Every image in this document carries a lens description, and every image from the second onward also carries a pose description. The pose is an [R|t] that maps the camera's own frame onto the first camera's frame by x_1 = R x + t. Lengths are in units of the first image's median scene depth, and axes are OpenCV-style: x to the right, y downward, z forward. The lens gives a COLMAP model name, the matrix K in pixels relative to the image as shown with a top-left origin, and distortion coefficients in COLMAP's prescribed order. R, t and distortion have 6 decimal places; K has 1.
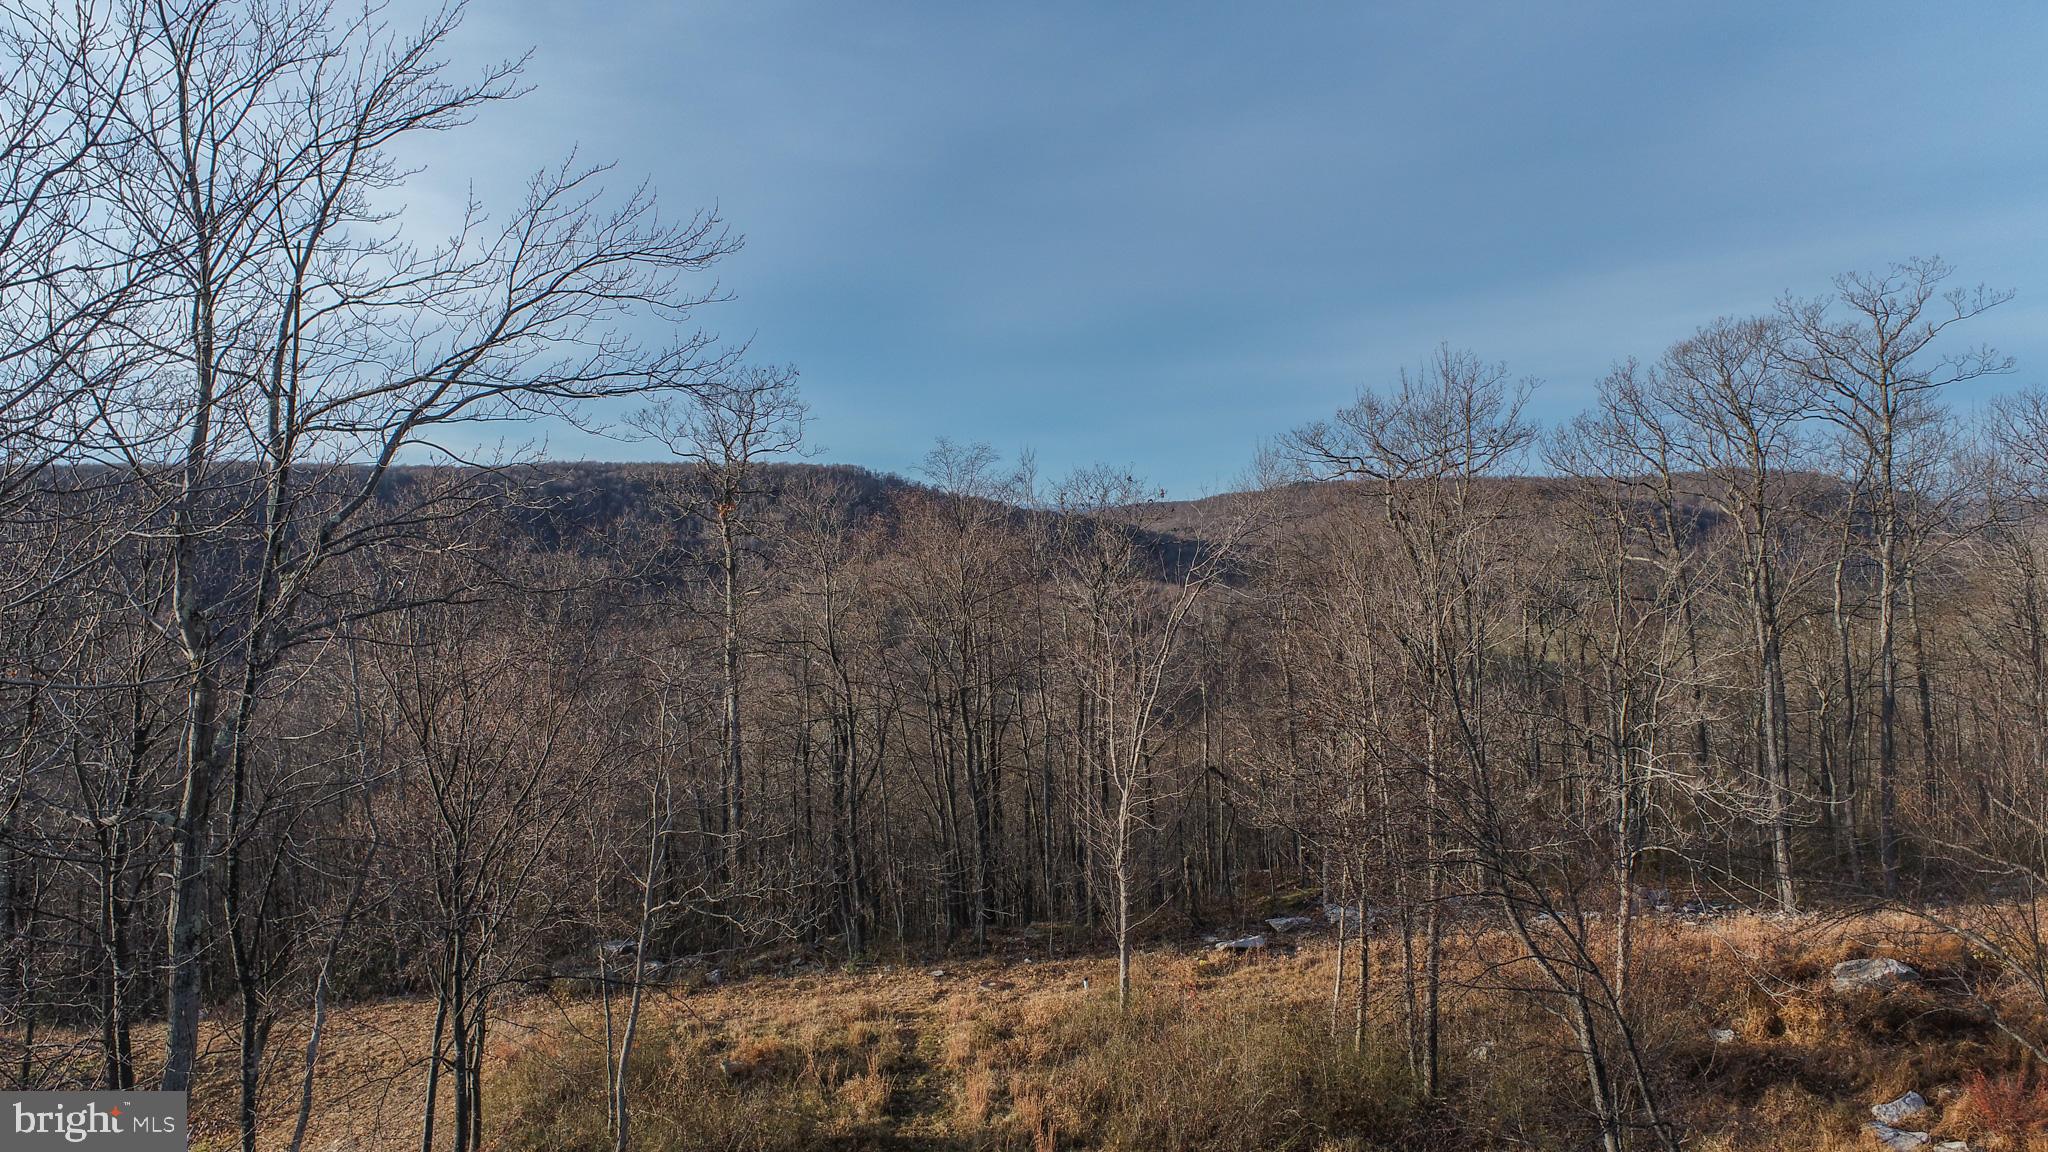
lens RADIAL K [[1386.3, 0, 1032.7], [0, 1386.3, 592.2], [0, 0, 1]] dist [-0.015780, 0.014191]
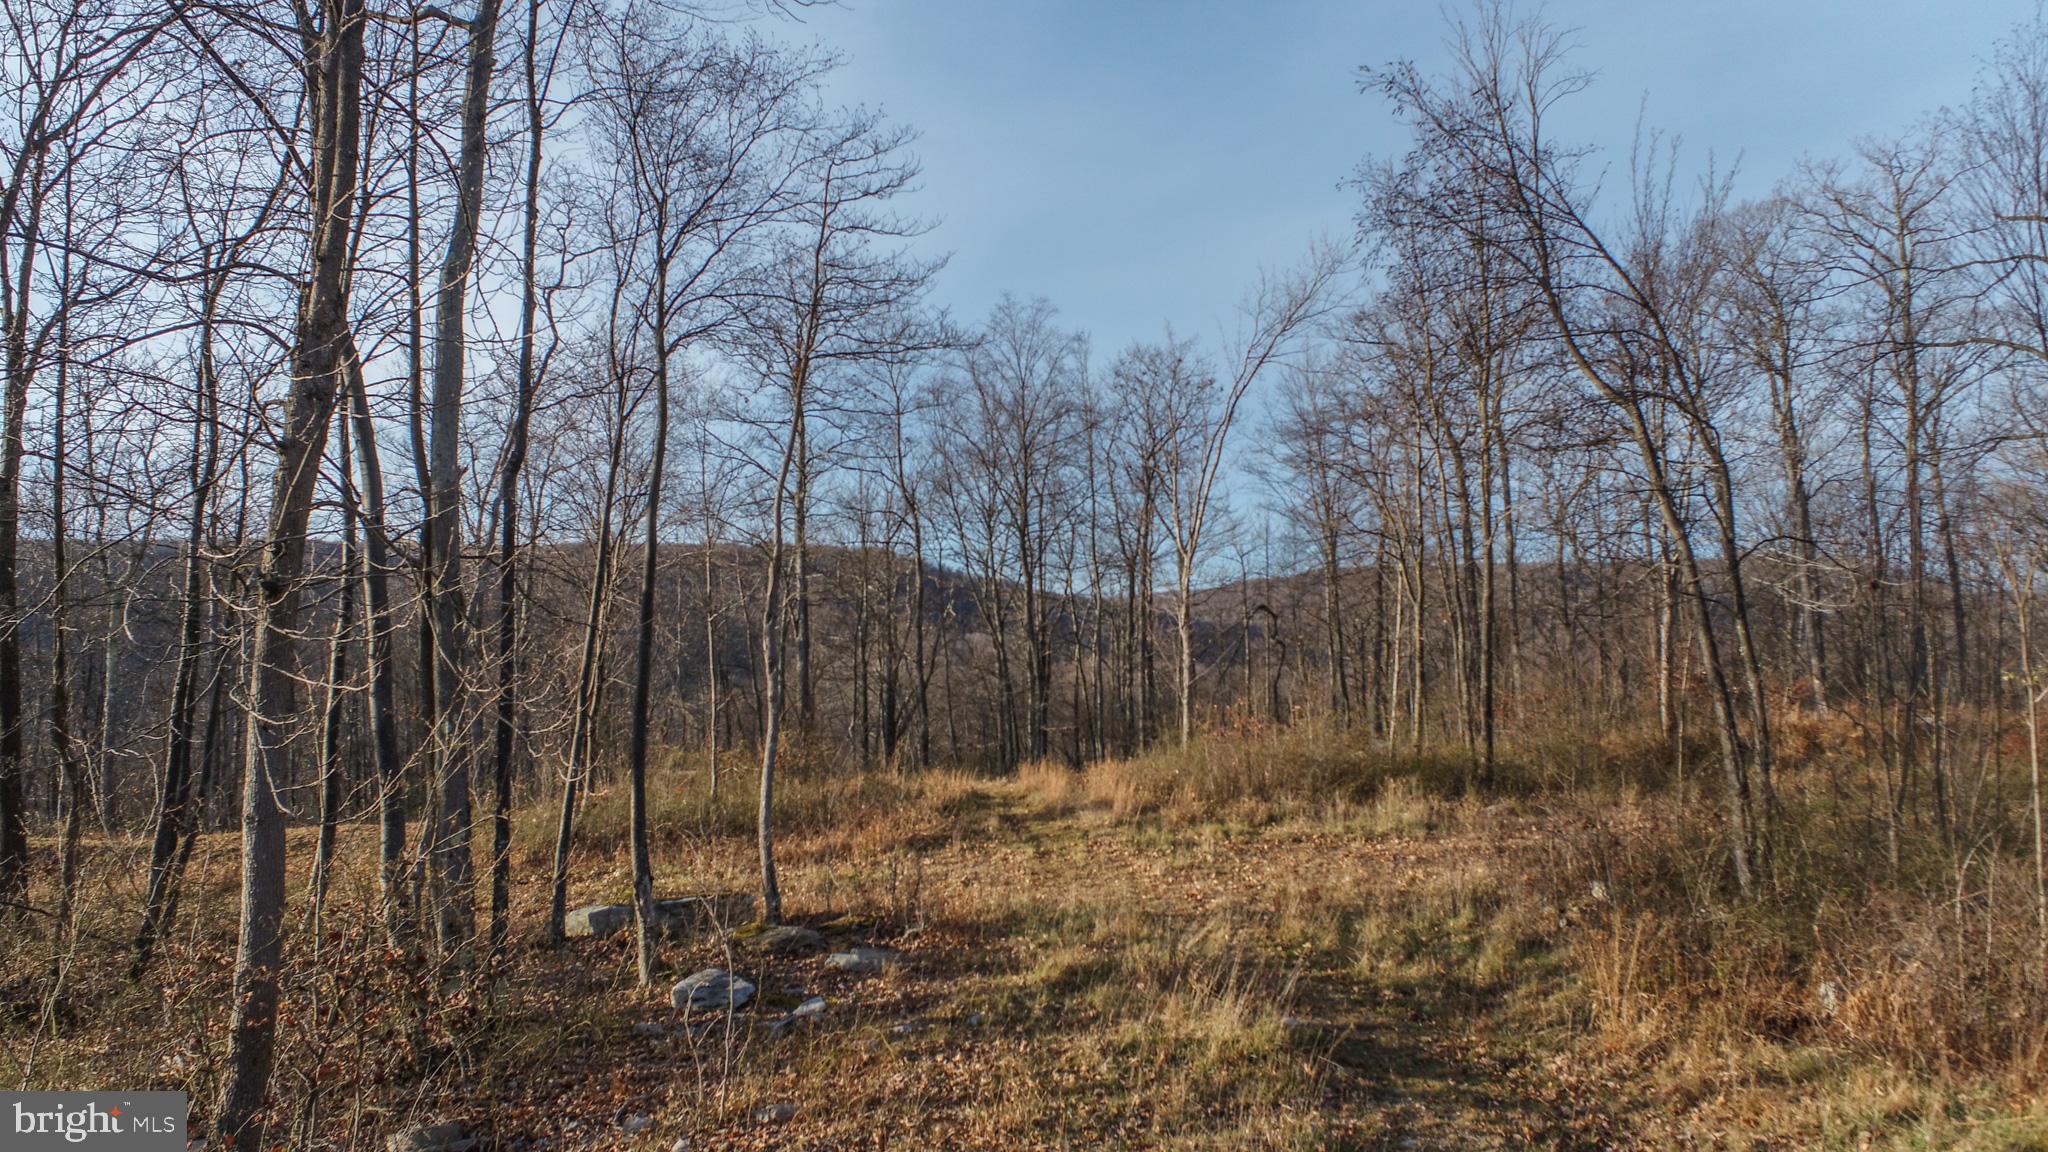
lens RADIAL K [[1386.3, 0, 1022.7], [0, 1386.3, 582.9], [0, 0, 1]] dist [-0.015780, 0.014191]
pose [[0.999708, 0.004087, -0.023796, -0.027629], [-0.005807, 0.997339, -0.072674, 0.194523], [0.023436, 0.072791, 0.997072, -0.047283]]
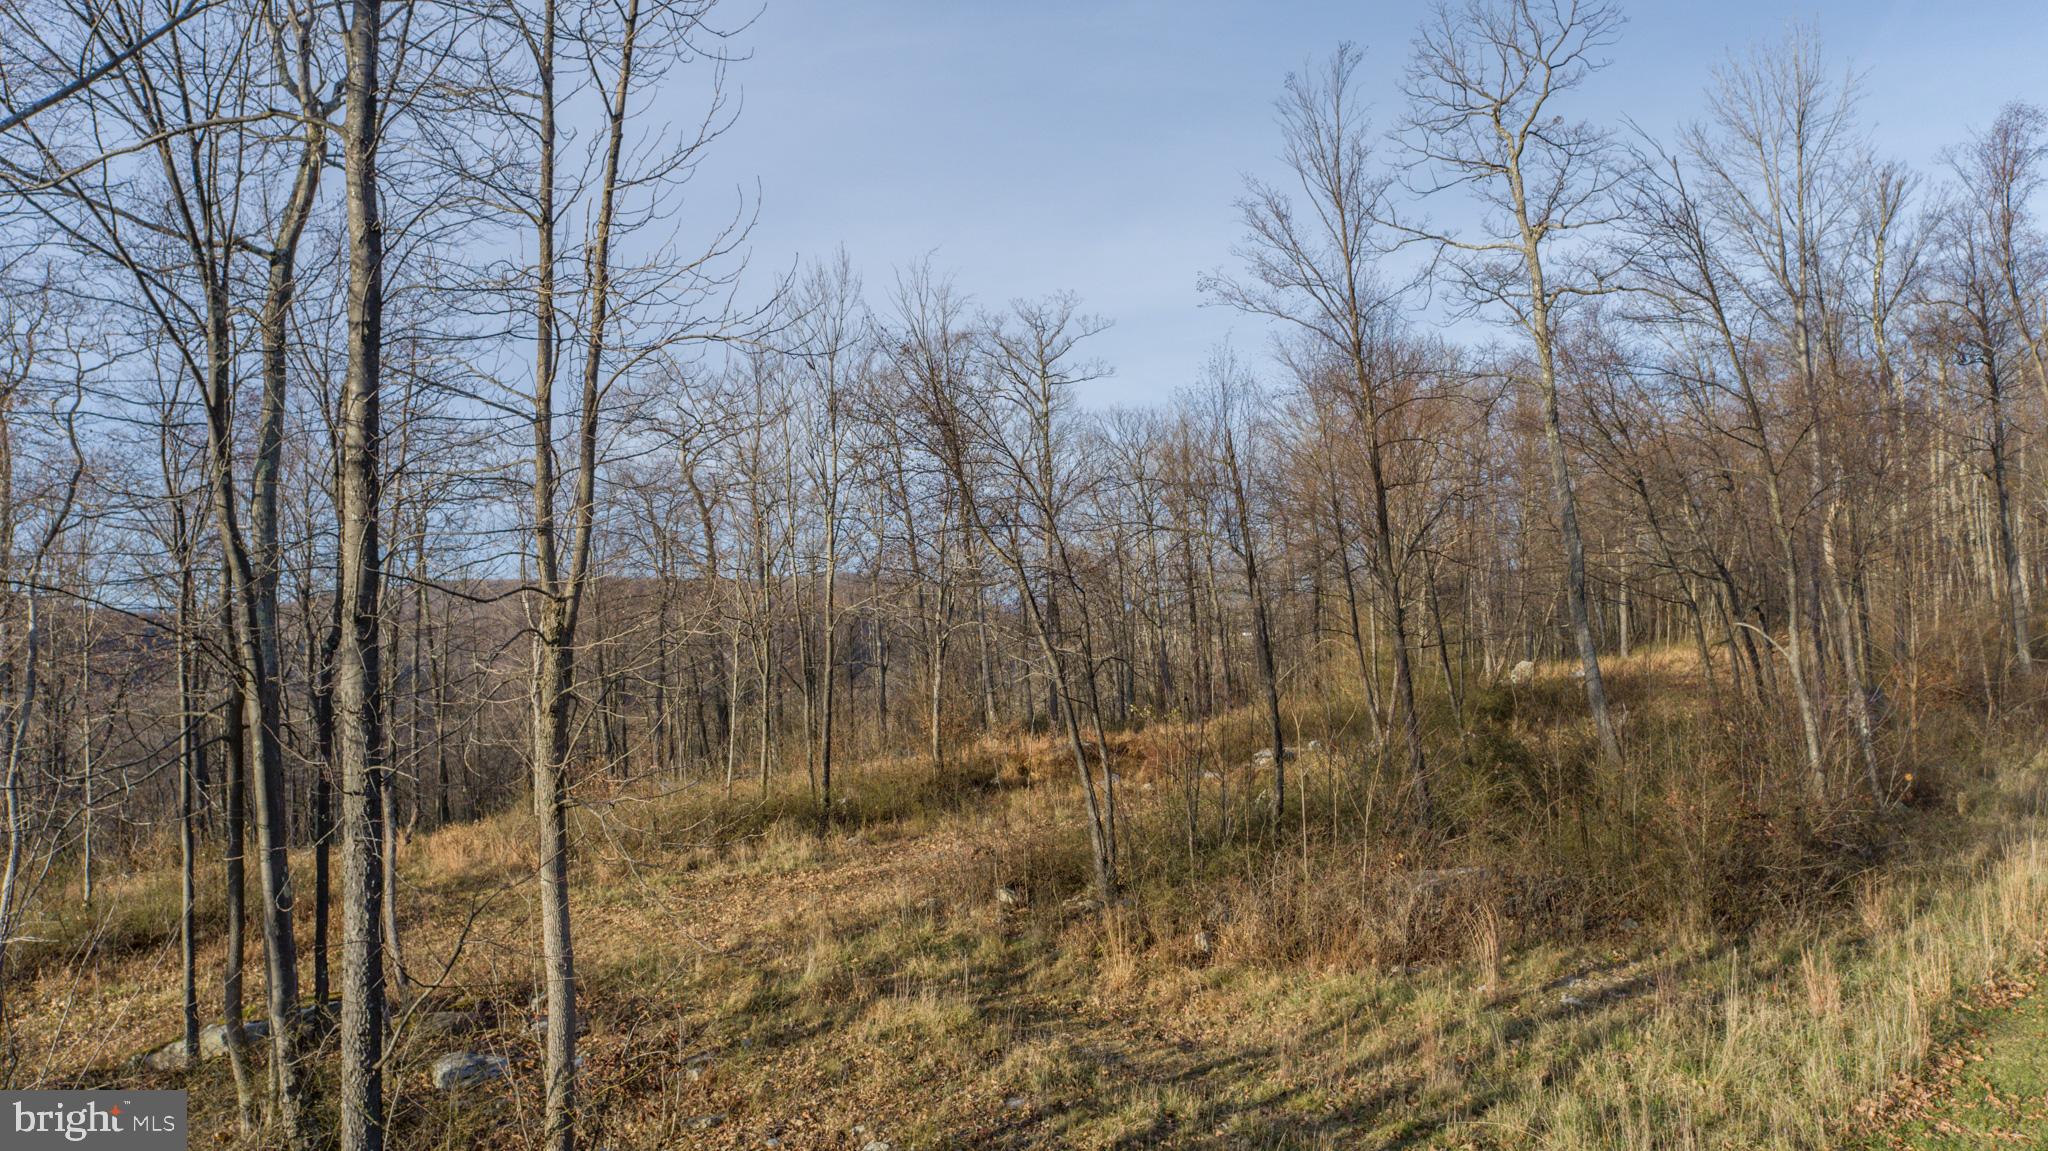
lens RADIAL K [[1386.3, 0, 1026.6], [0, 1386.3, 576.6], [0, 0, 1]] dist [-0.015780, 0.014191]
pose [[0.823424, 0.014099, 0.567251, -0.203164], [0.035842, 0.996402, -0.076795, 0.162775], [-0.566293, 0.083566, 0.819957, -0.142843]]
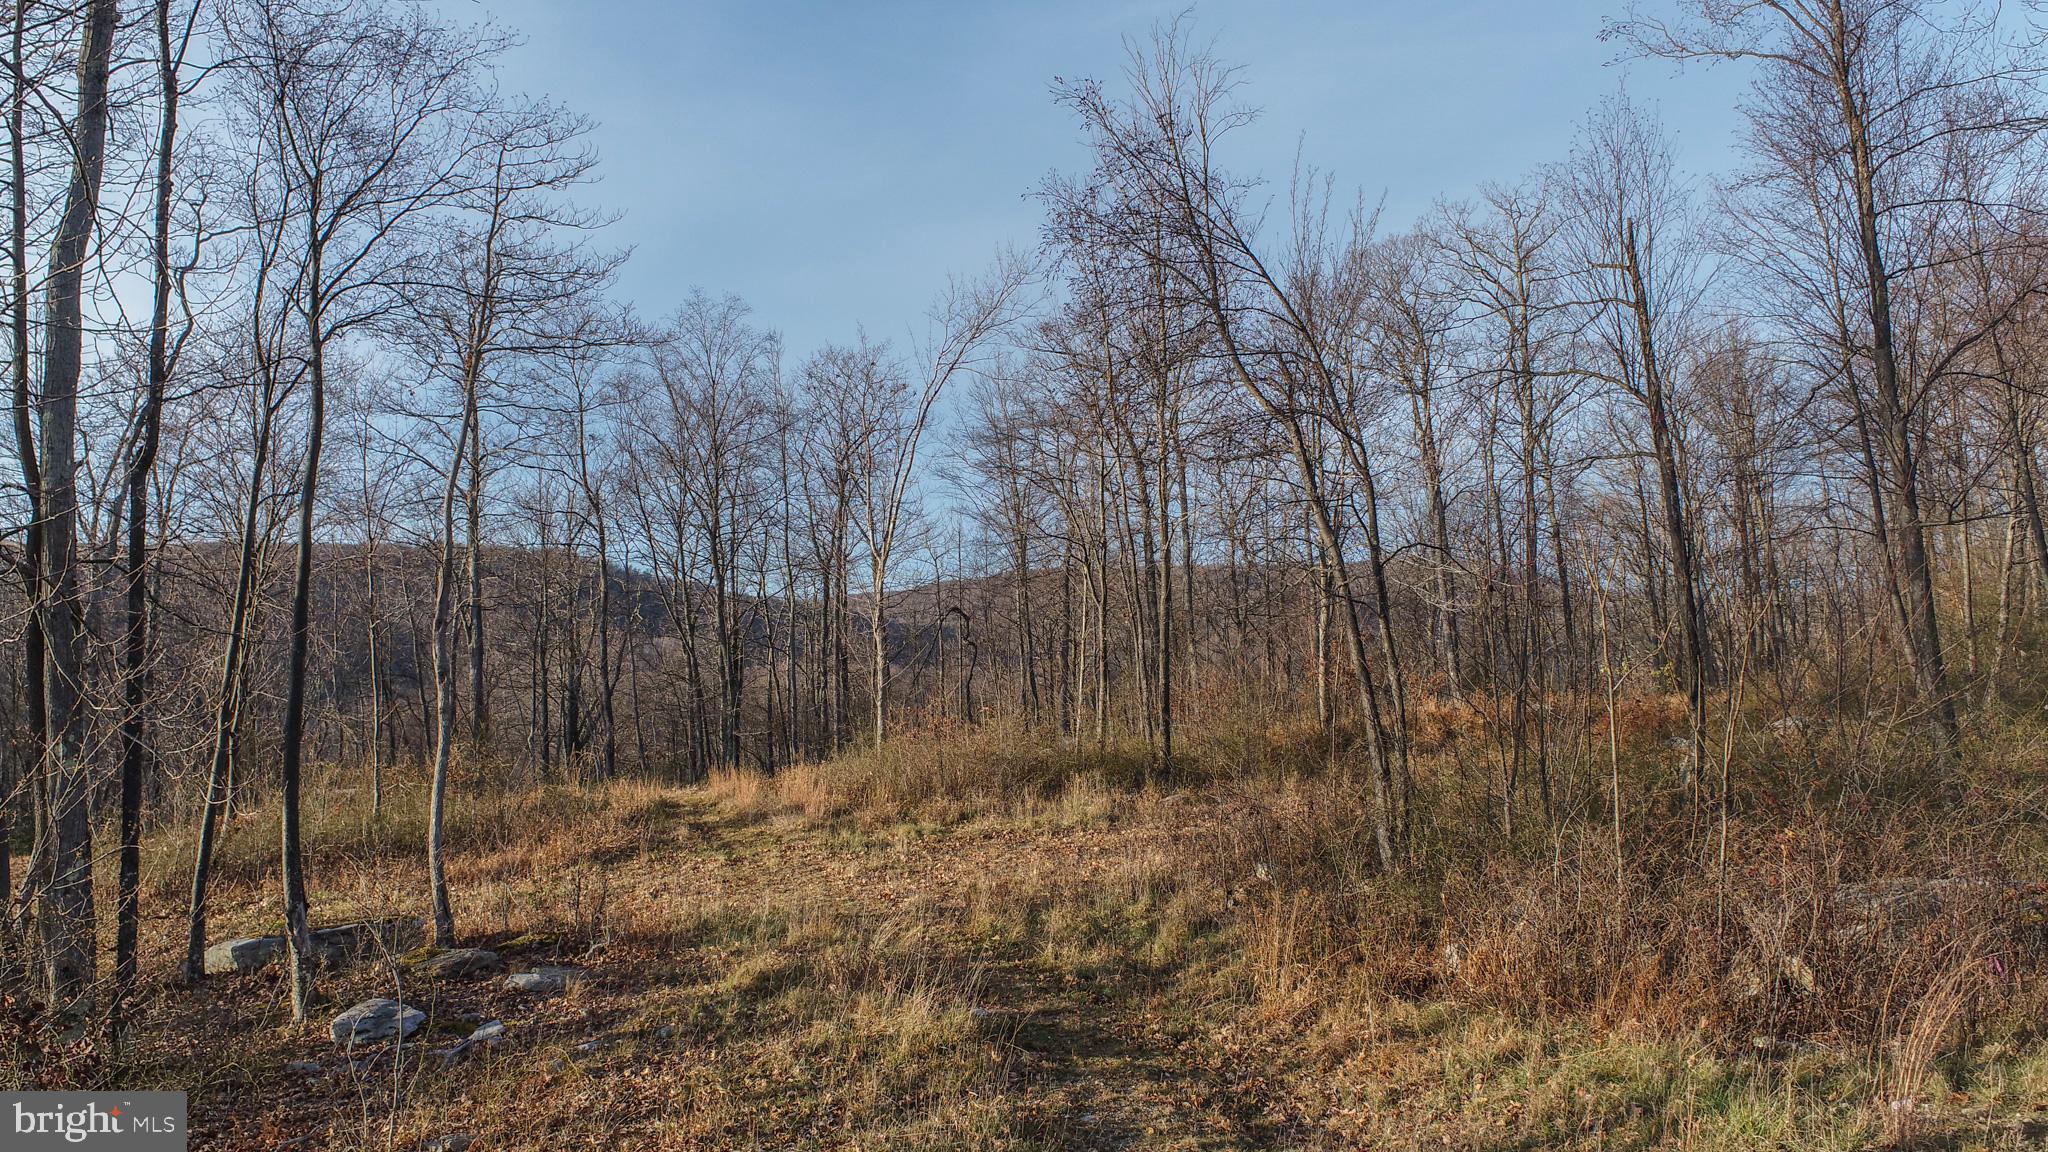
lens RADIAL K [[1386.3, 0, 1021.8], [0, 1386.3, 587.0], [0, 0, 1]] dist [-0.015780, 0.014191]
pose [[0.981068, 0.001514, 0.193655, -0.027224], [0.012356, 0.997443, -0.070393, 0.194216], [-0.193267, 0.071453, 0.978541, -0.051674]]
